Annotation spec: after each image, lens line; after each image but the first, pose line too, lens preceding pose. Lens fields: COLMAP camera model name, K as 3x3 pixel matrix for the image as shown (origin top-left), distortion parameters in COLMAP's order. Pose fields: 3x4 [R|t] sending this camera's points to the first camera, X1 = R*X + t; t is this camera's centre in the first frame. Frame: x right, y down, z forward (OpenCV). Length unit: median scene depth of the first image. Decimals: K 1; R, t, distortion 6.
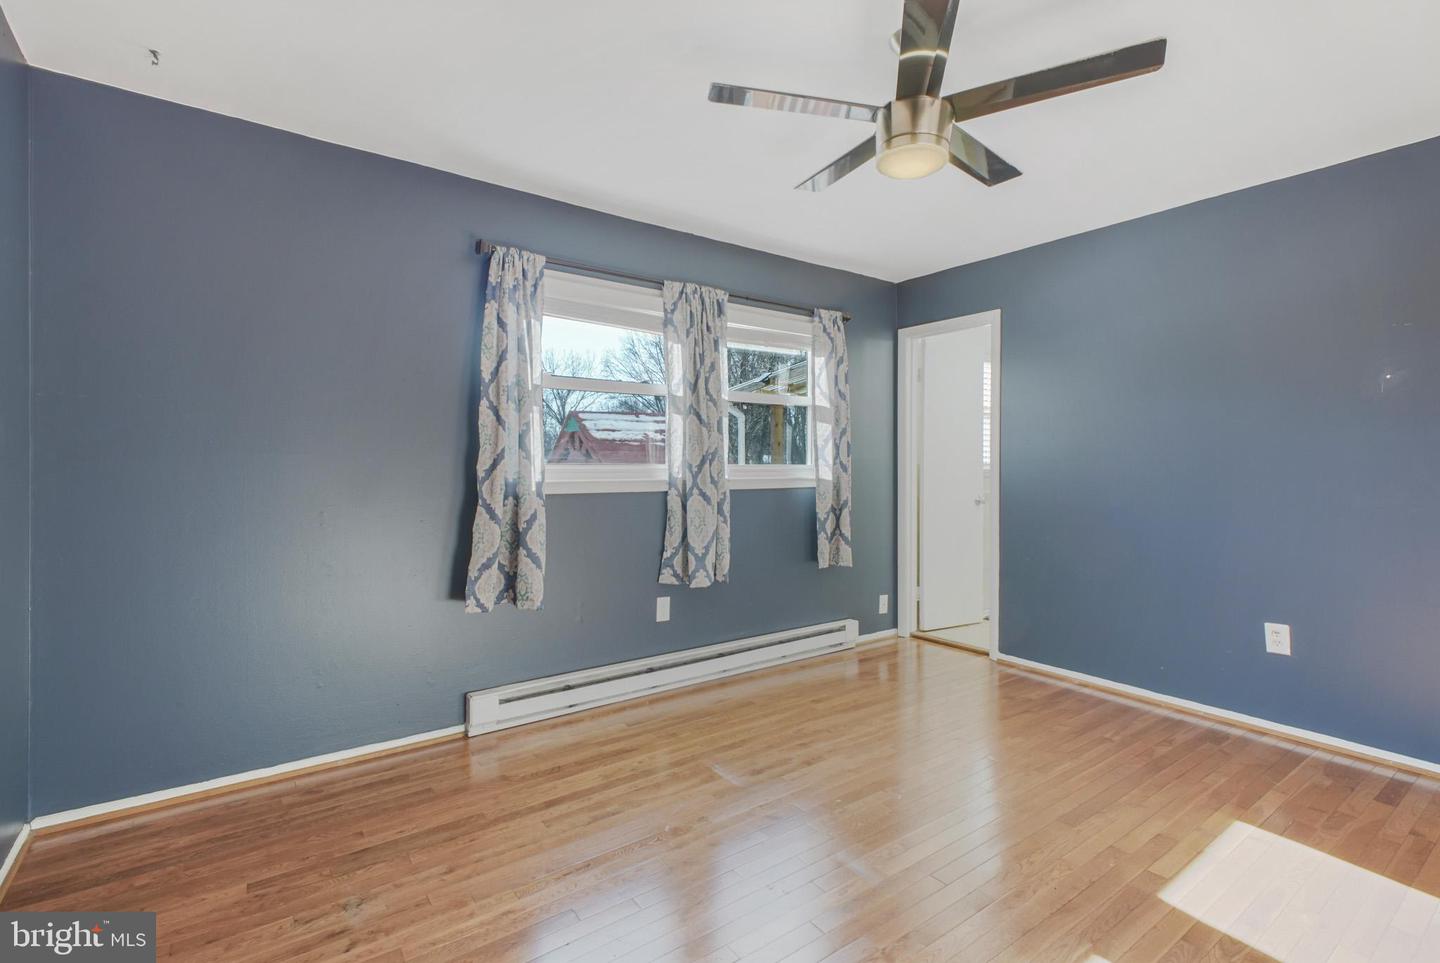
lens RADIAL K [[674.2, 0, 713.6], [0, 674.2, 473.9], [0, 0, 1]] dist [0.012406, -0.003691]
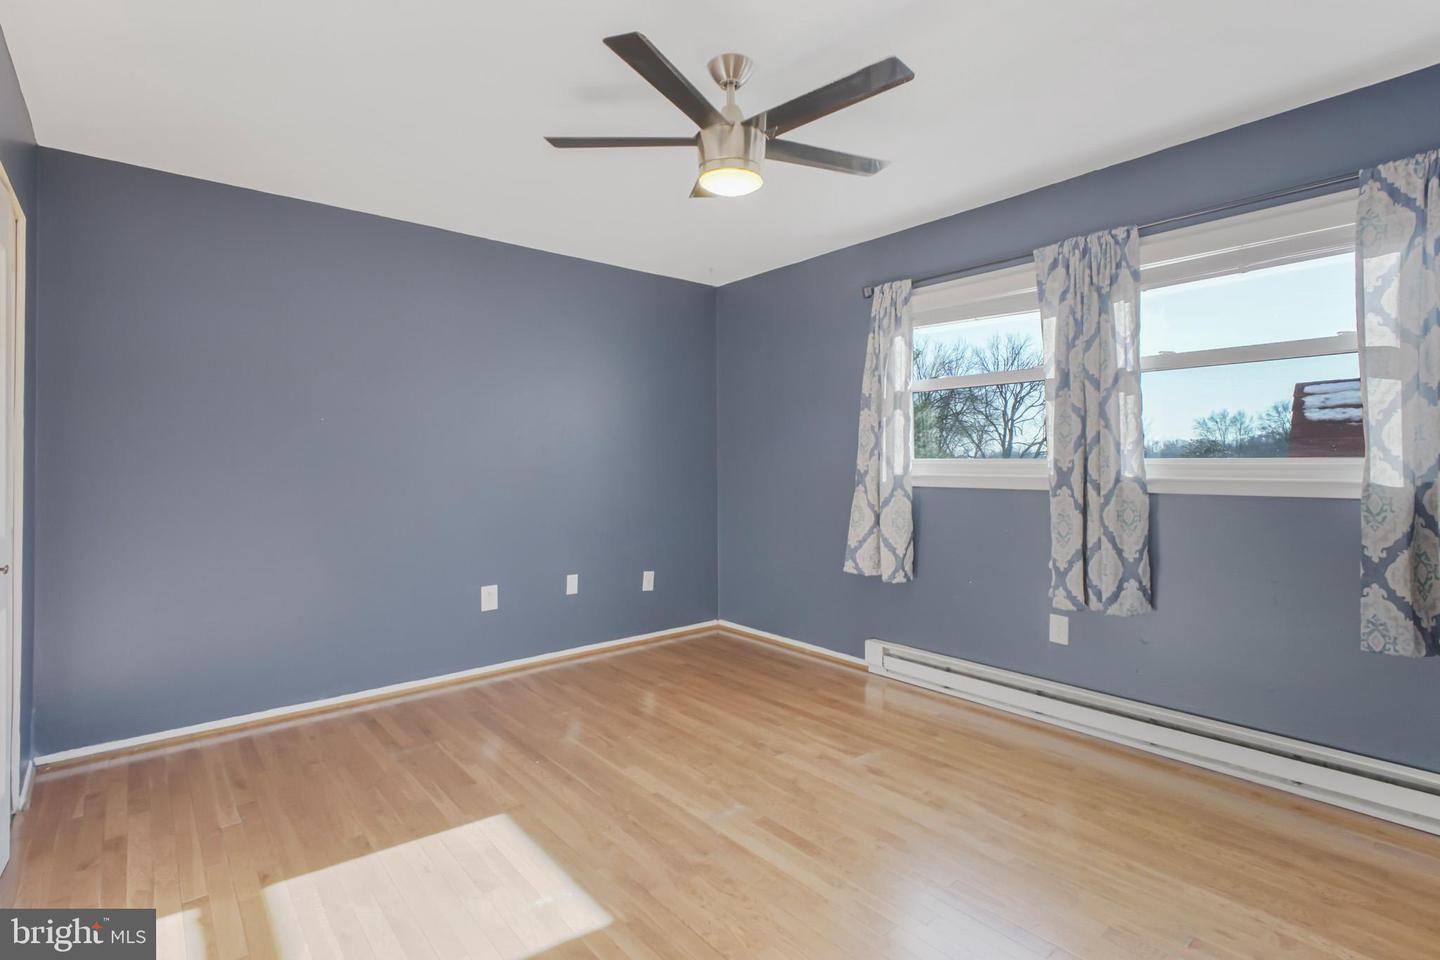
lens RADIAL K [[674.2, 0, 713.3], [0, 674.2, 469.3], [0, 0, 1]] dist [0.012406, -0.003691]
pose [[0.067719, 0.006294, -0.997685, 0.785348], [-0.013322, 0.999897, 0.005404, -0.000405], [0.997615, 0.012925, 0.067796, 0.530383]]
